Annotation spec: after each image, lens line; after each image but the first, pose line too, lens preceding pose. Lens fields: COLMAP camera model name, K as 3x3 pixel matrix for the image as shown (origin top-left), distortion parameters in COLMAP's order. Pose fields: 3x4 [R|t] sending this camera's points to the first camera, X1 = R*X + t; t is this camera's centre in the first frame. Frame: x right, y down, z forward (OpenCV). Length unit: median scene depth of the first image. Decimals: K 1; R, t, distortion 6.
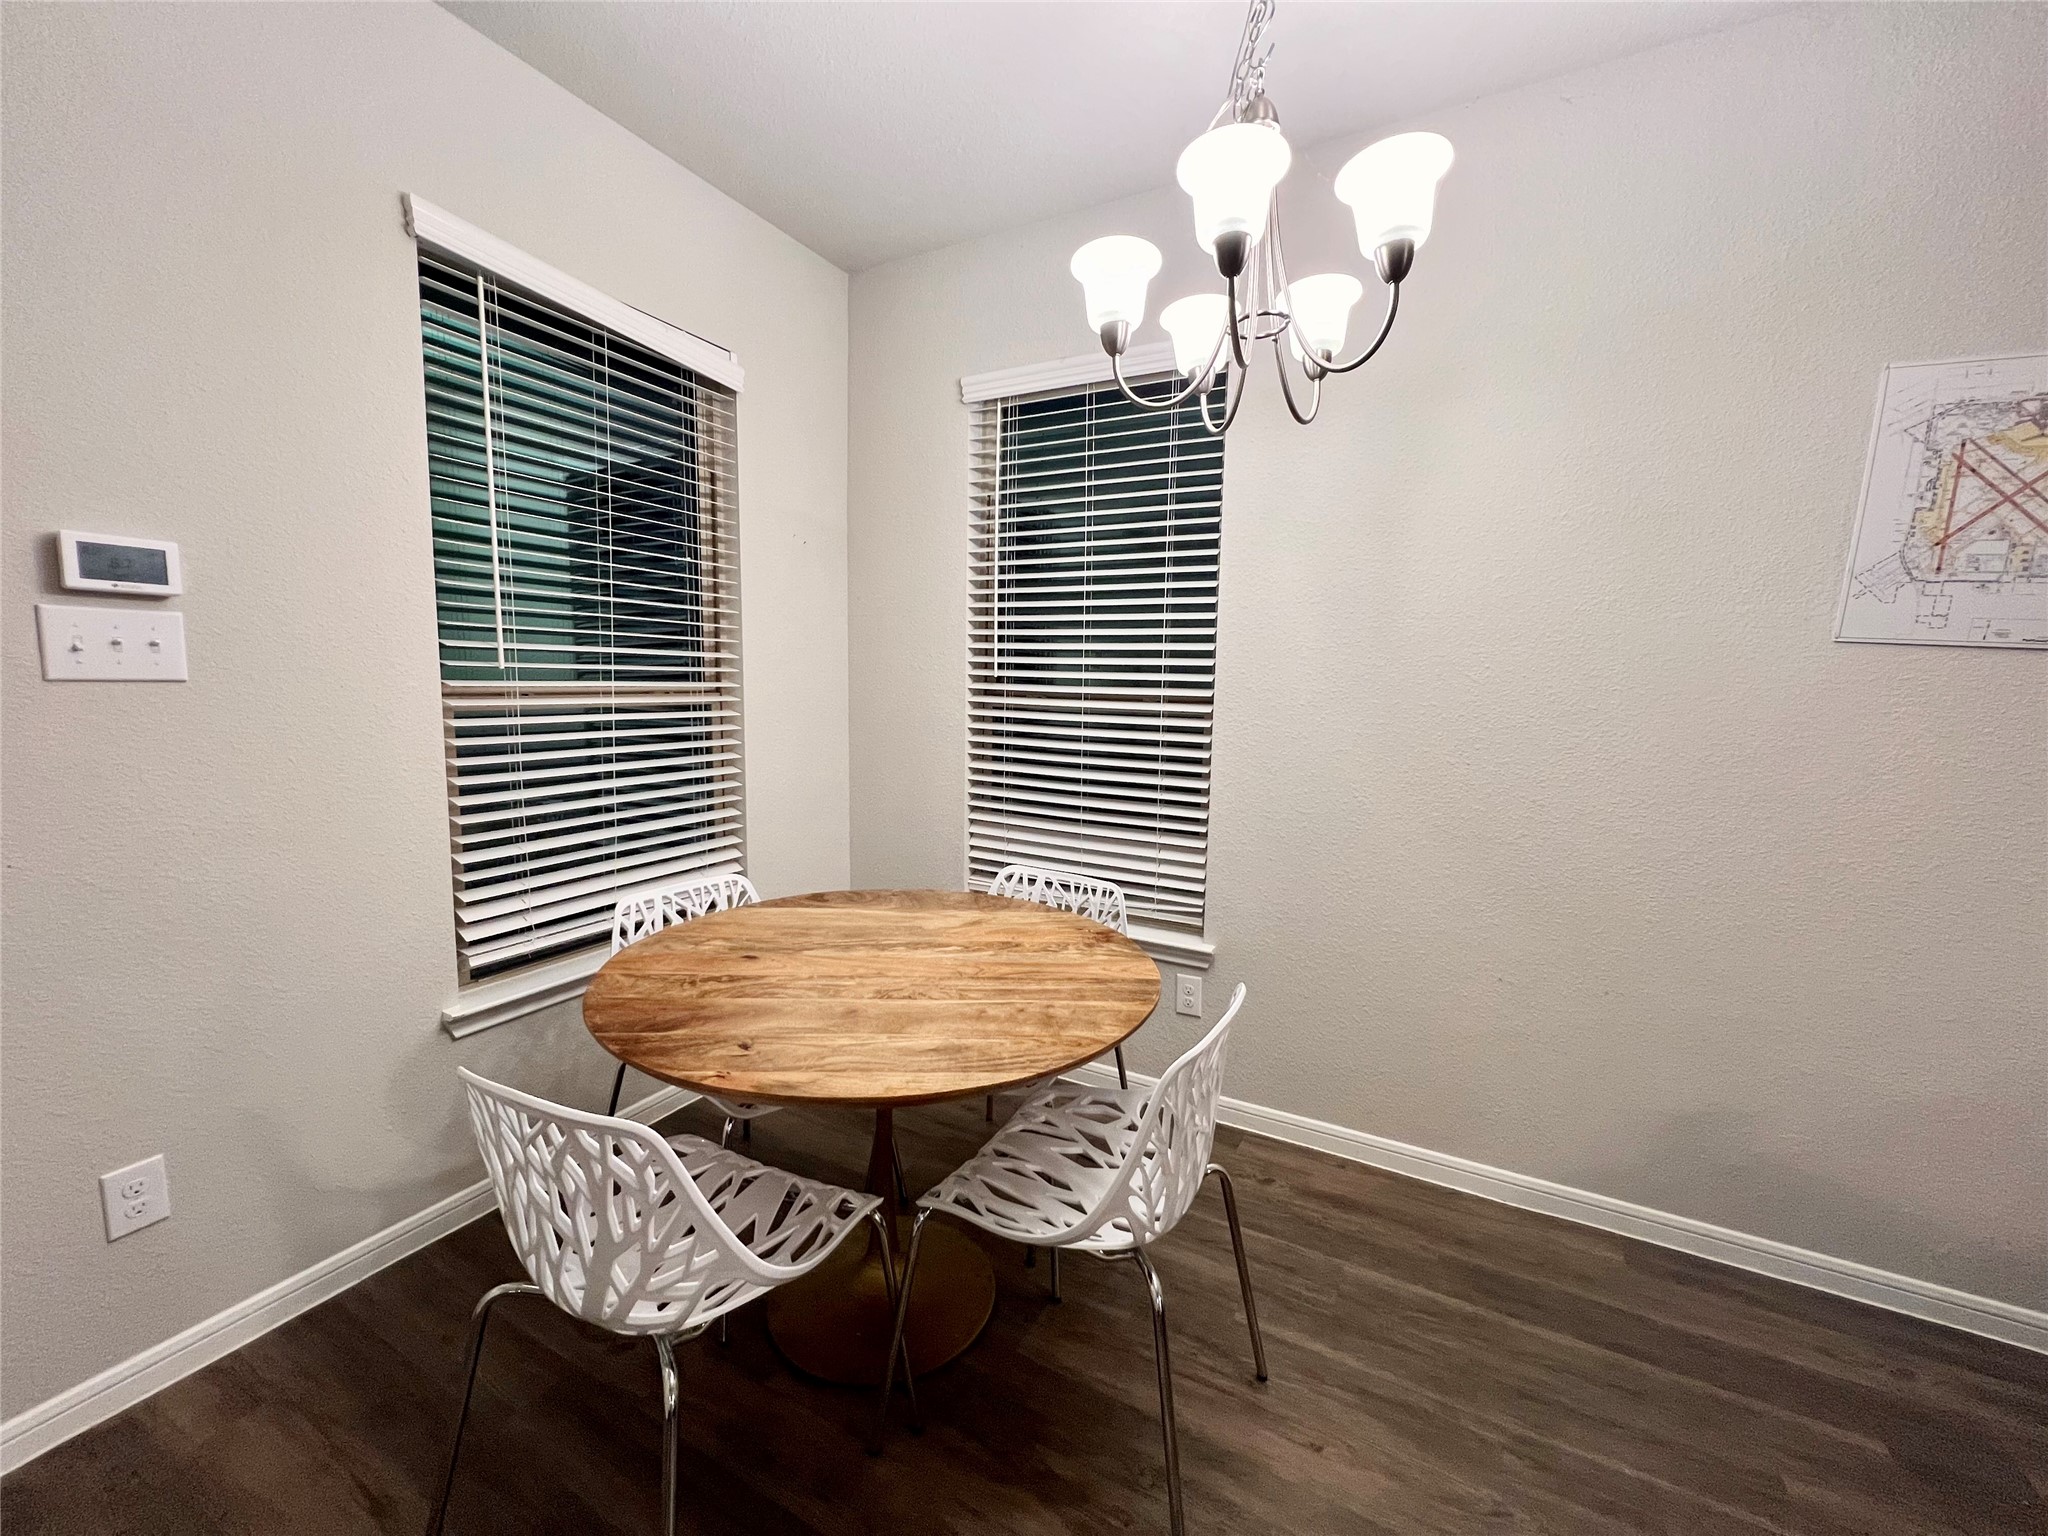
lens RADIAL K [[810.4, 0, 1024.0], [0, 810.4, 768.0], [0, 0, 1]] dist [0.006954, 0.000050]
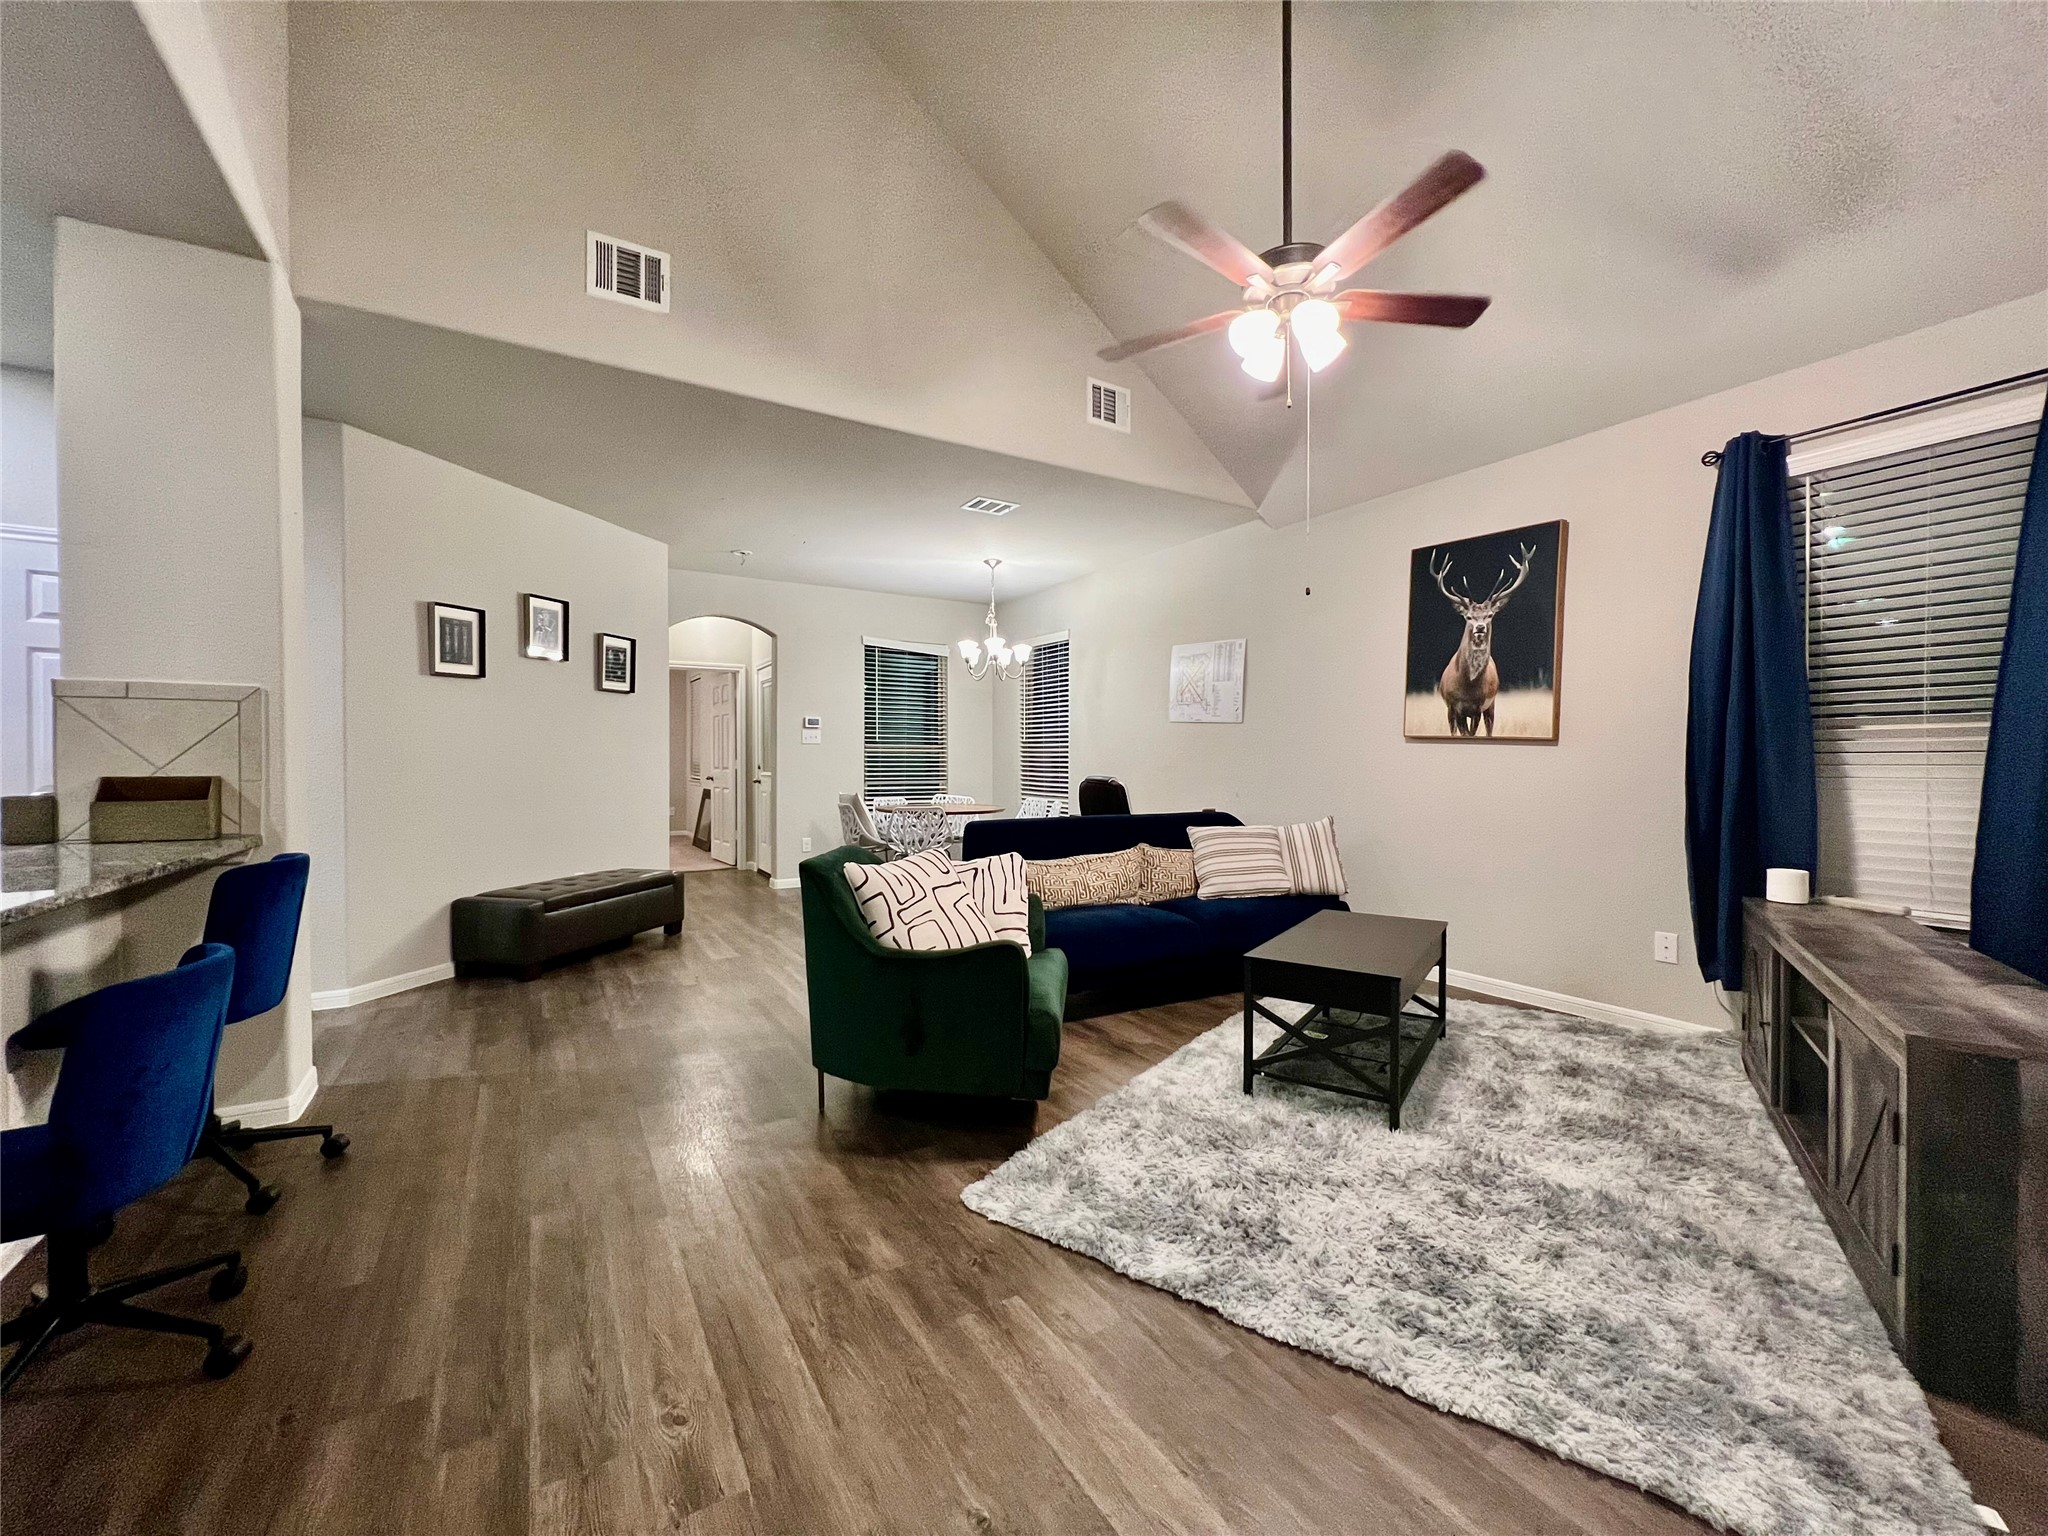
lens RADIAL K [[810.4, 0, 1024.0], [0, 810.4, 768.0], [0, 0, 1]] dist [0.006954, 0.000050]
pose [[0.862265, -0.021985, -0.505980, 1.996715], [-0.034526, 0.994181, -0.102036, 0.390452], [0.505279, 0.105452, 0.856489, -2.044263]]
